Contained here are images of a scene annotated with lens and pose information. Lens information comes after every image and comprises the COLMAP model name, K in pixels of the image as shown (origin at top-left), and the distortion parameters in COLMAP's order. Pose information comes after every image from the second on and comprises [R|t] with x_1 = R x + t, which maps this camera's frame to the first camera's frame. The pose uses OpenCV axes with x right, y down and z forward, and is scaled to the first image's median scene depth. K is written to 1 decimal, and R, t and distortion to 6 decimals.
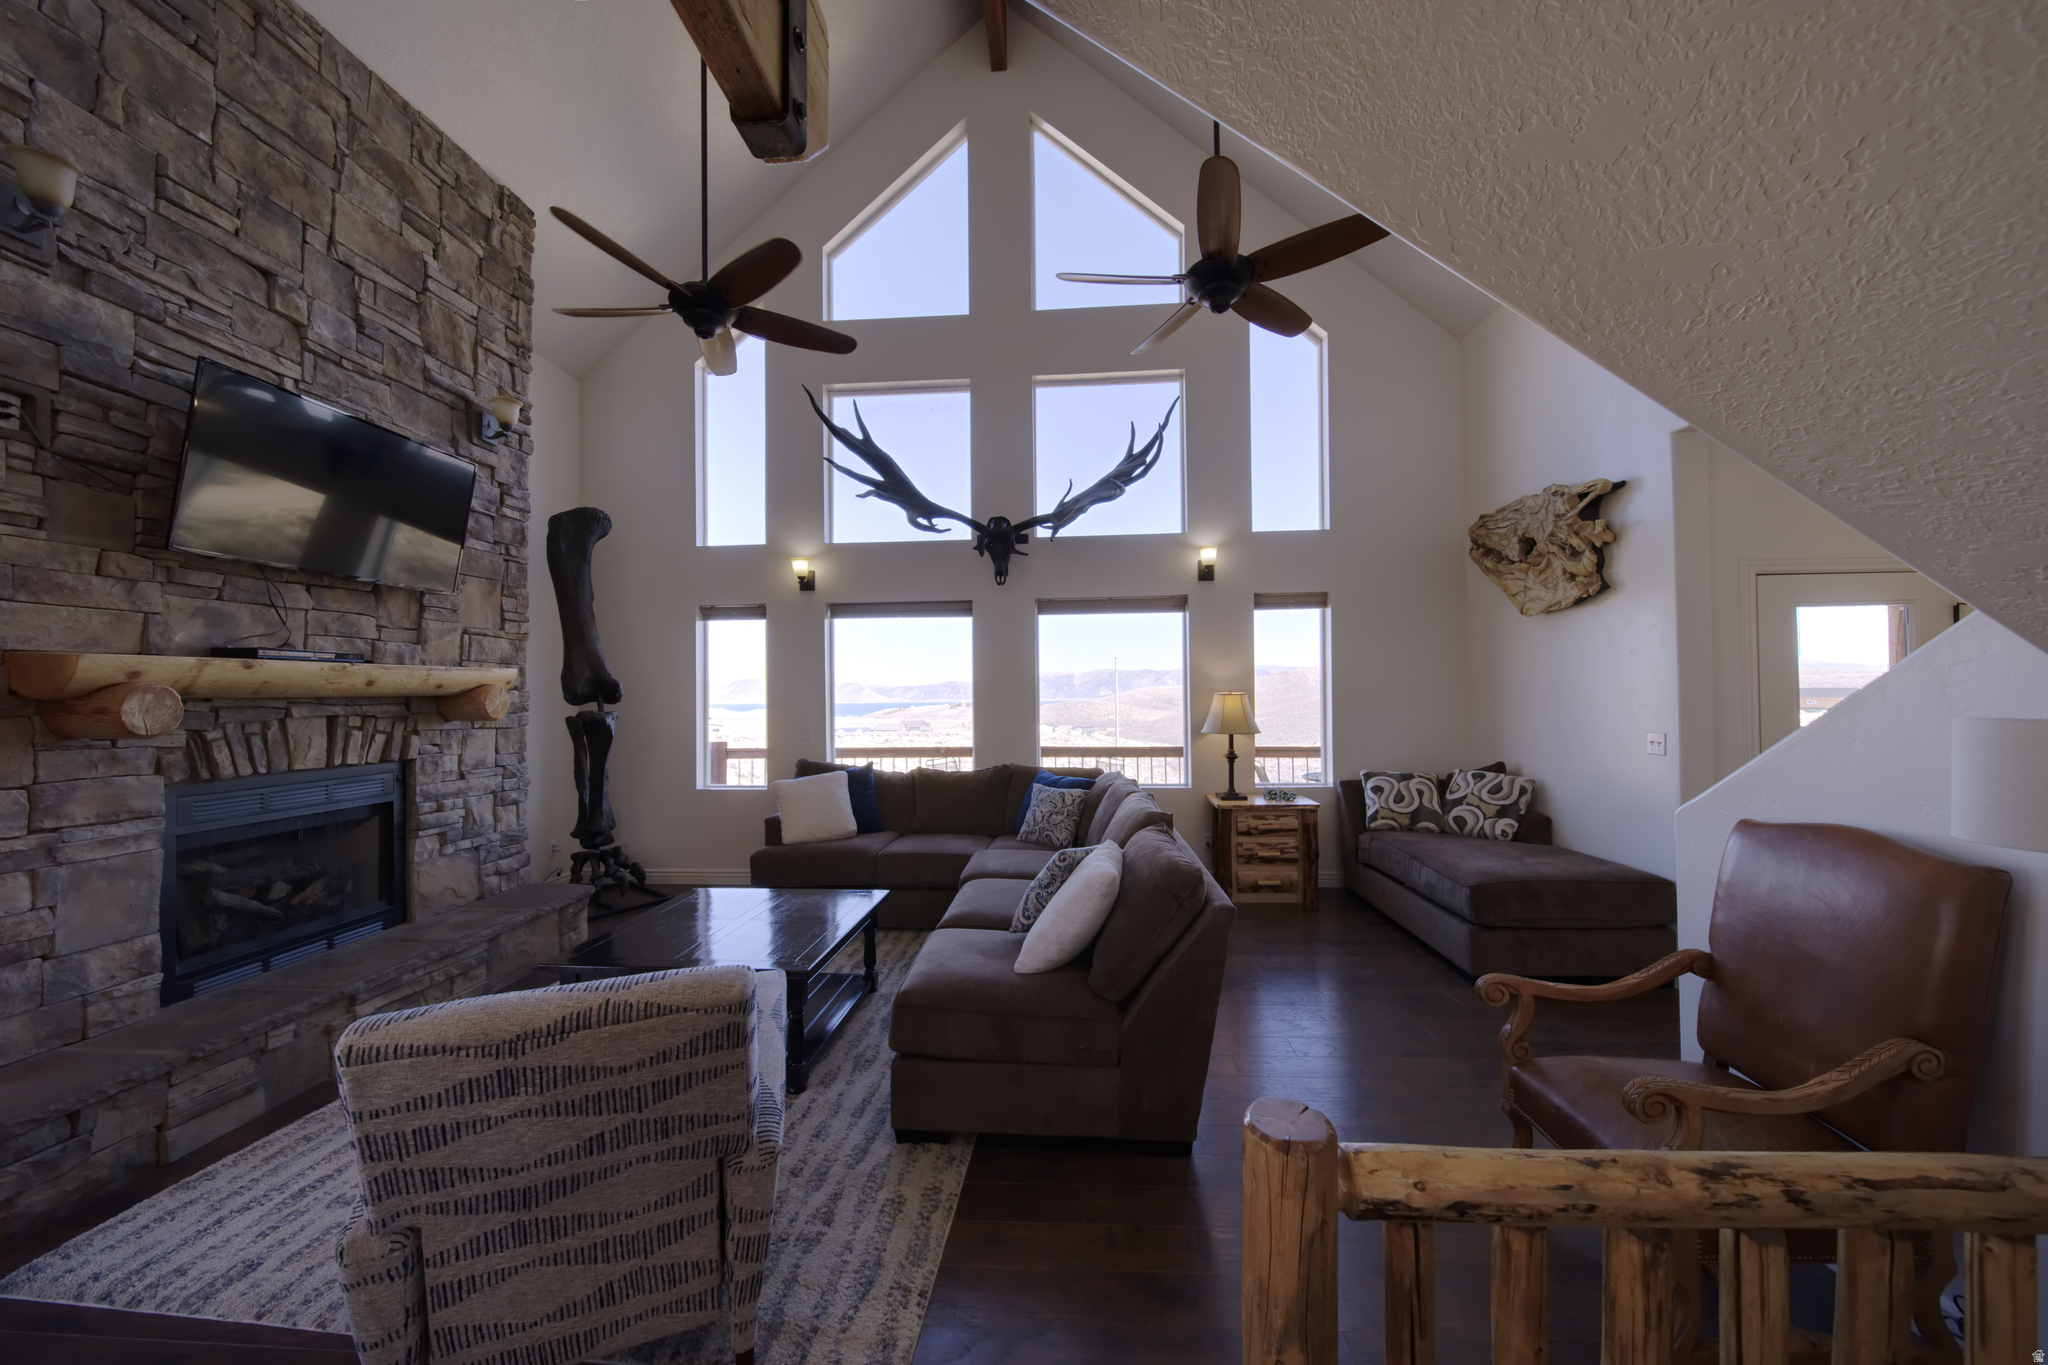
lens RADIAL K [[728.1, 0, 1024.0], [0, 728.1, 682.5], [0, 0, 1]] dist [-0.001465, -0.000272]
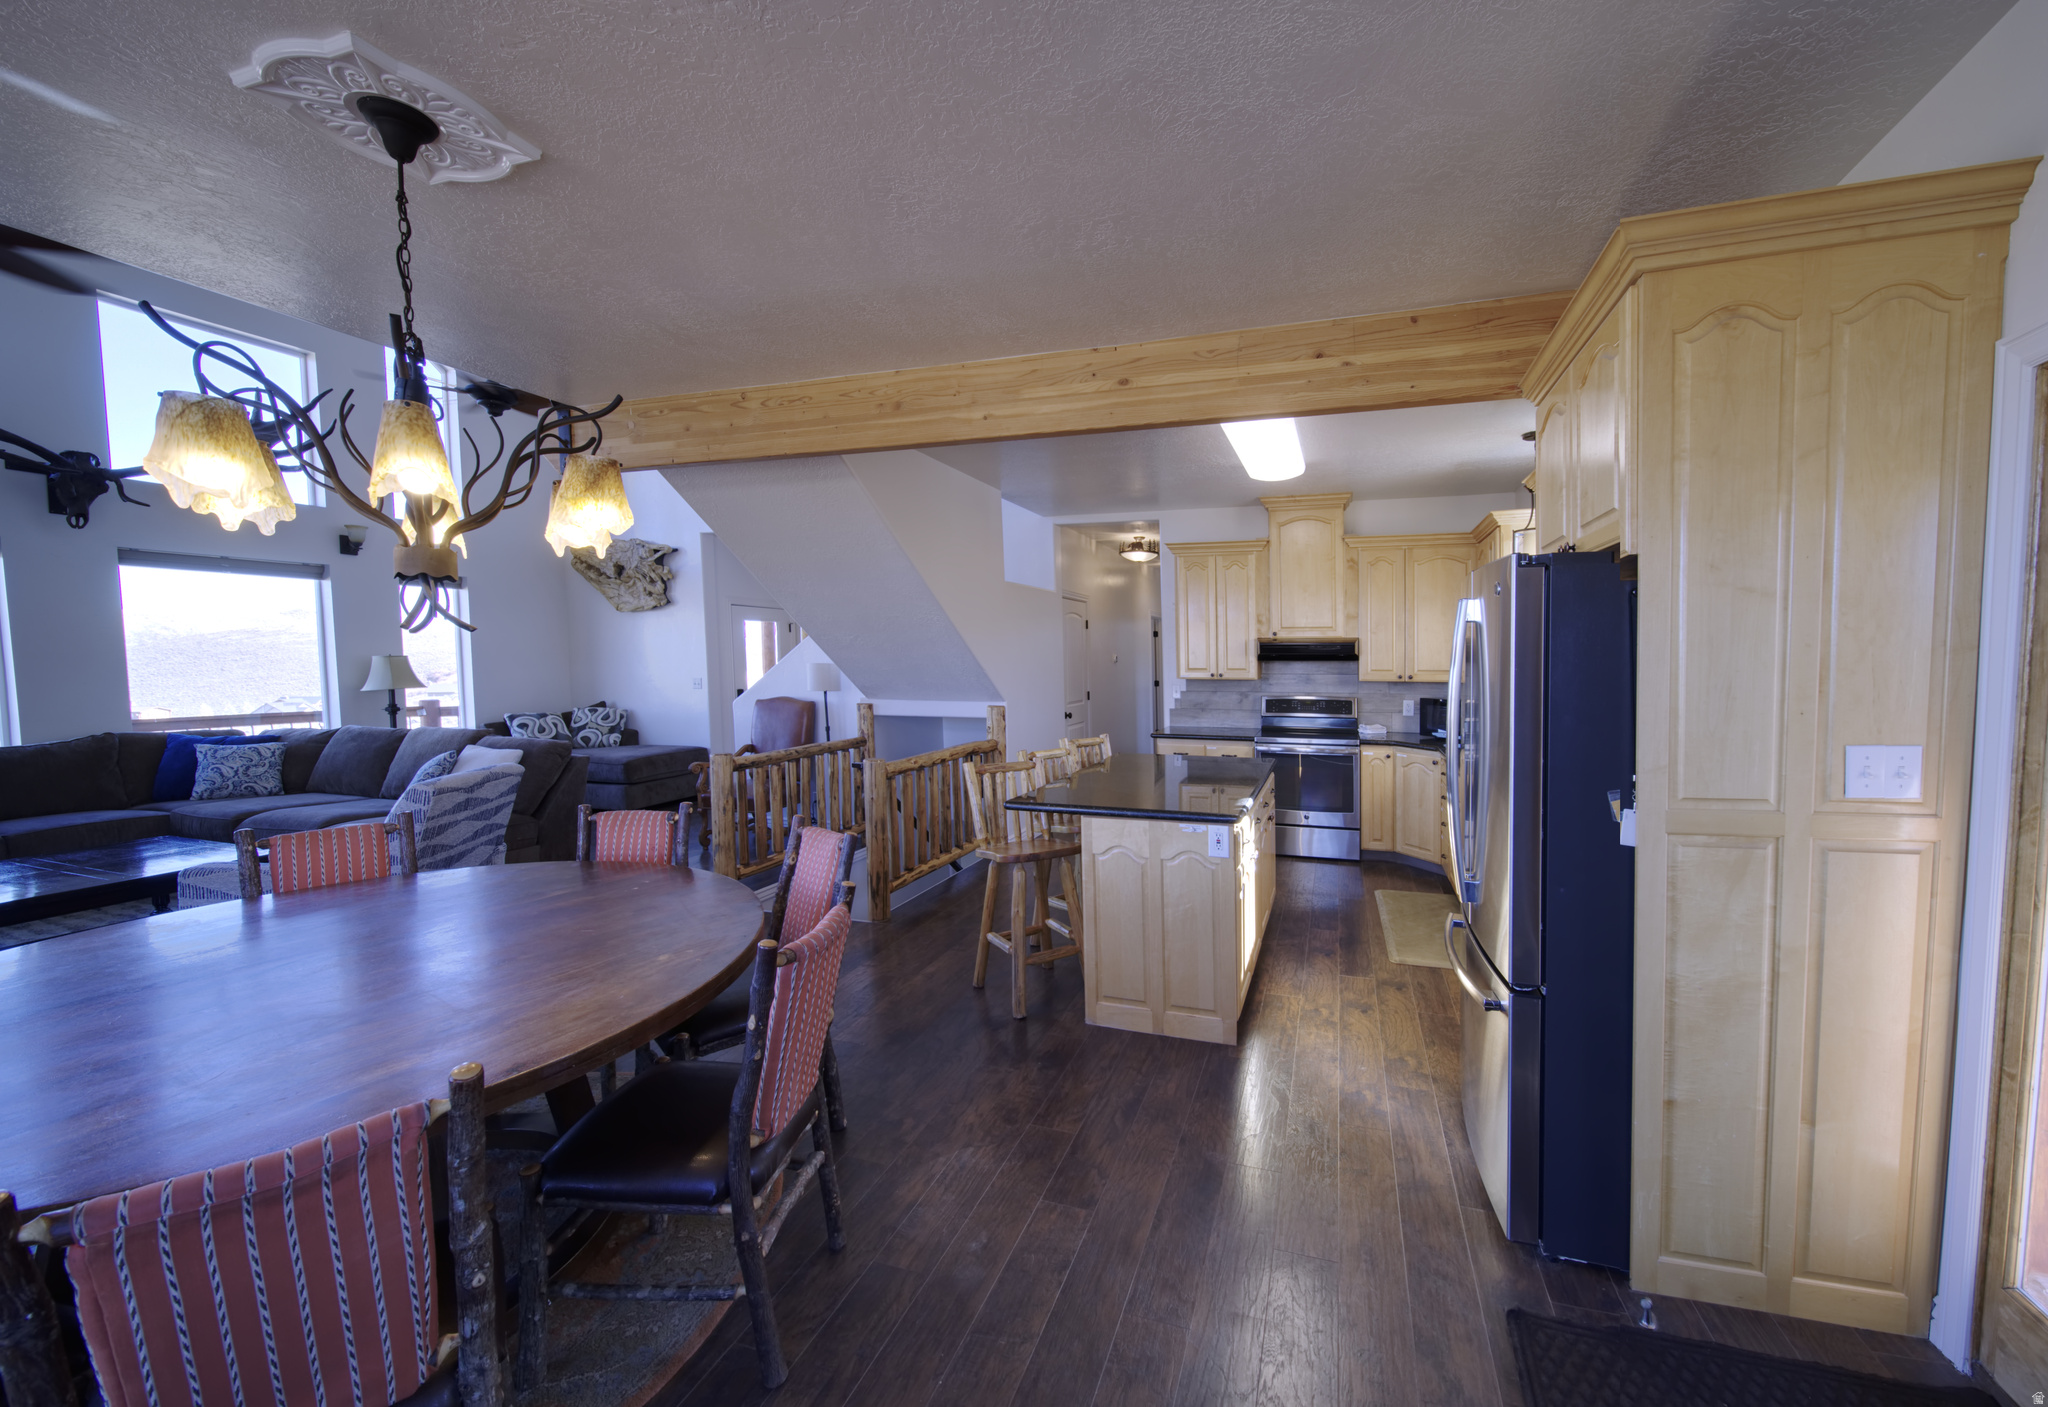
lens RADIAL K [[770.5, 0, 1095.0], [0, 770.5, 757.4], [0, 0, 1]] dist [0.000100, 0.000000]
pose [[0.248085, -0.114626, 0.961933, -0.877302], [-0.018160, 0.992250, 0.122922, 0.004322], [-0.968568, -0.047964, 0.244080, -0.572089]]
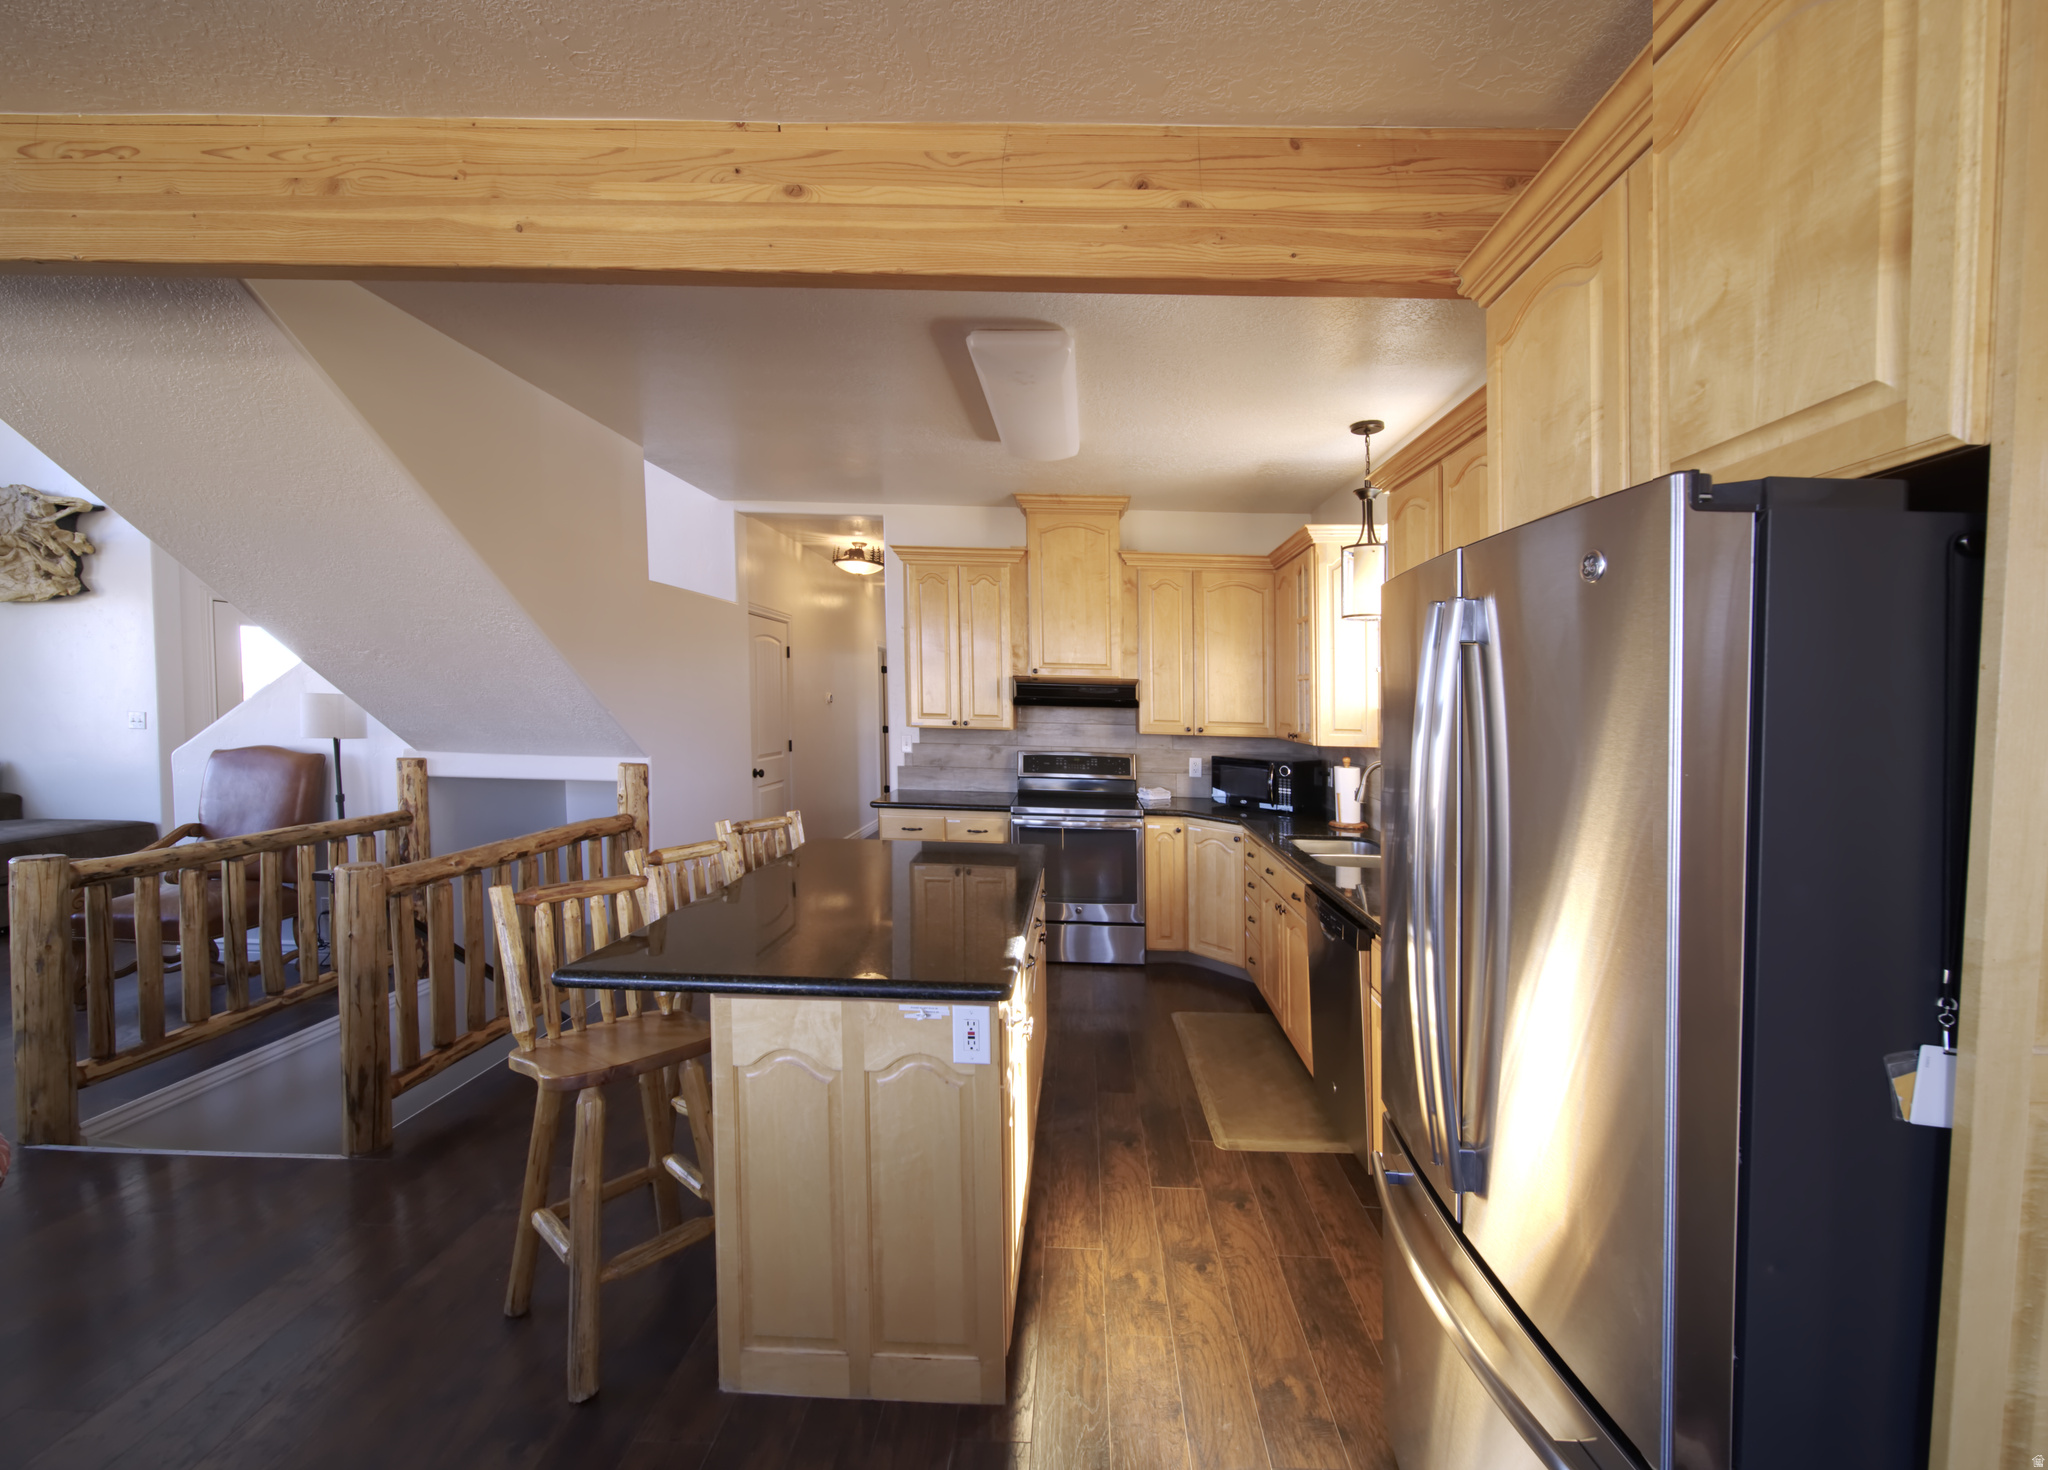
lens RADIAL K [[827.3, 0, 1056.5], [0, 827.3, 757.4], [0, 0, 1]] dist [-0.000896, -0.000392]
pose [[-0.025354, -0.057518, 0.998022, -0.579943], [-0.040269, 0.997592, 0.056470, 0.001538], [-0.998867, -0.038757, -0.027609, -0.538110]]
